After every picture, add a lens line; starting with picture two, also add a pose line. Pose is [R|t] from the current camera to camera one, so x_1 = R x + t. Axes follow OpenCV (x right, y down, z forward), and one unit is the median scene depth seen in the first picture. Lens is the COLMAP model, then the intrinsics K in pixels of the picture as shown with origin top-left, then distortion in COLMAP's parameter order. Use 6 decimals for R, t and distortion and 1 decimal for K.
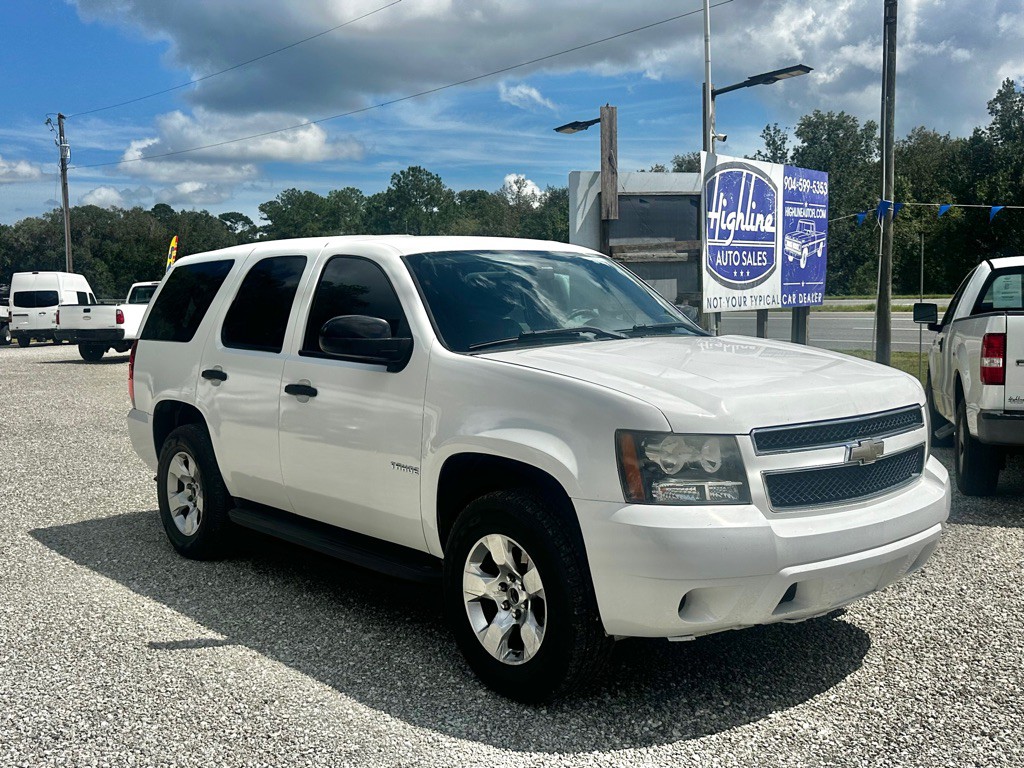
lens RADIAL K [[1035.5, 0, 512.0], [0, 1035.5, 384.0], [0, 0, 1]] dist [0.102022, -0.007516]
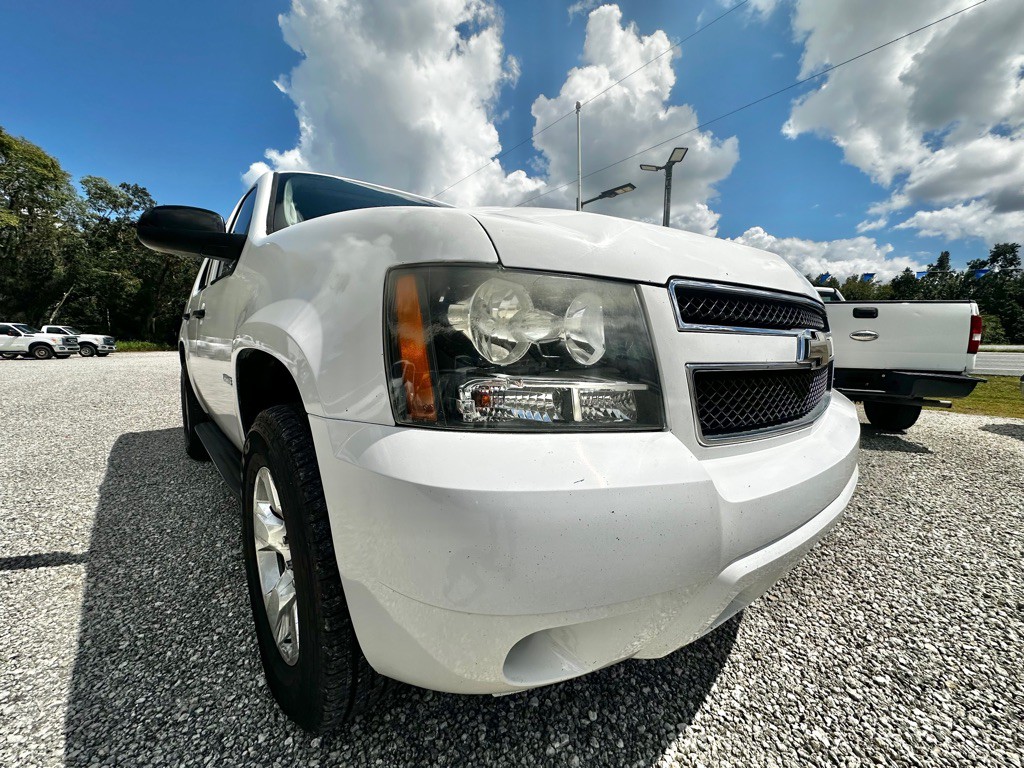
lens RADIAL K [[406.8, 0, 512.0], [0, 406.8, 384.0], [0, 0, 1]] dist [-0.001481, -0.000220]
pose [[0.999335, 0.018993, 0.031118, 0.051762], [-0.019621, 0.999607, 0.020011, 0.031077], [-0.030726, -0.020608, 0.999315, 0.276965]]
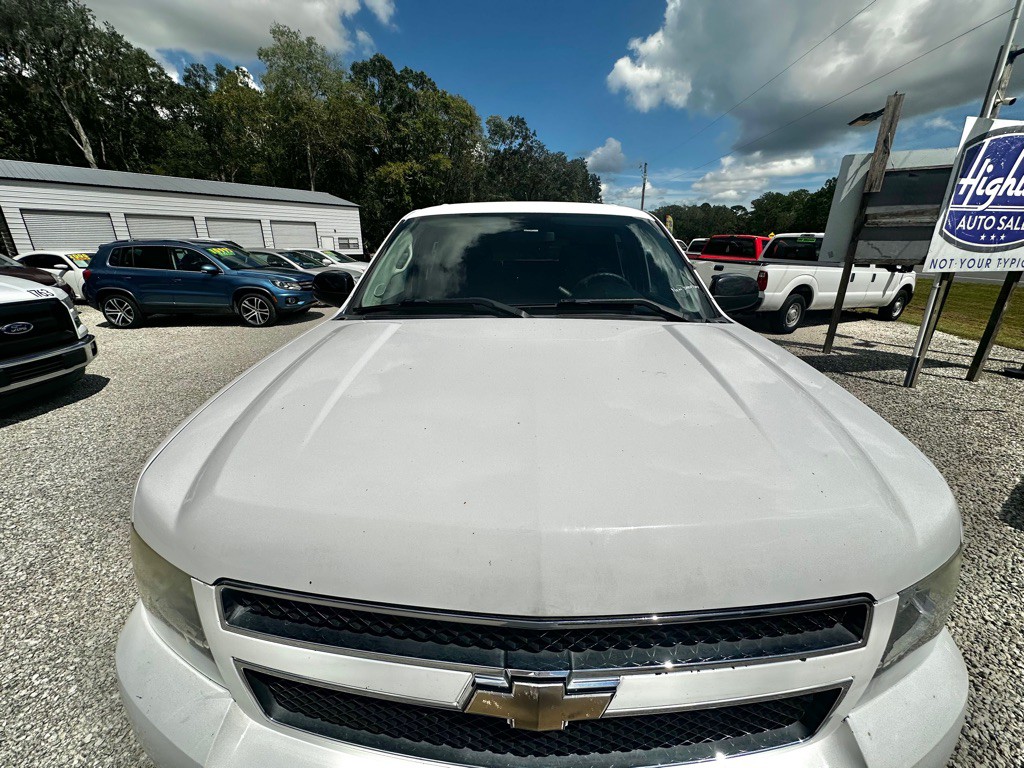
lens RADIAL K [[406.8, 0, 512.0], [0, 406.8, 384.0], [0, 0, 1]] dist [-0.001481, -0.000220]
pose [[0.748868, 0.233394, -0.620261, 0.147269], [-0.074195, 0.959576, 0.271495, -0.036624], [0.658553, -0.157294, 0.735912, 0.329313]]
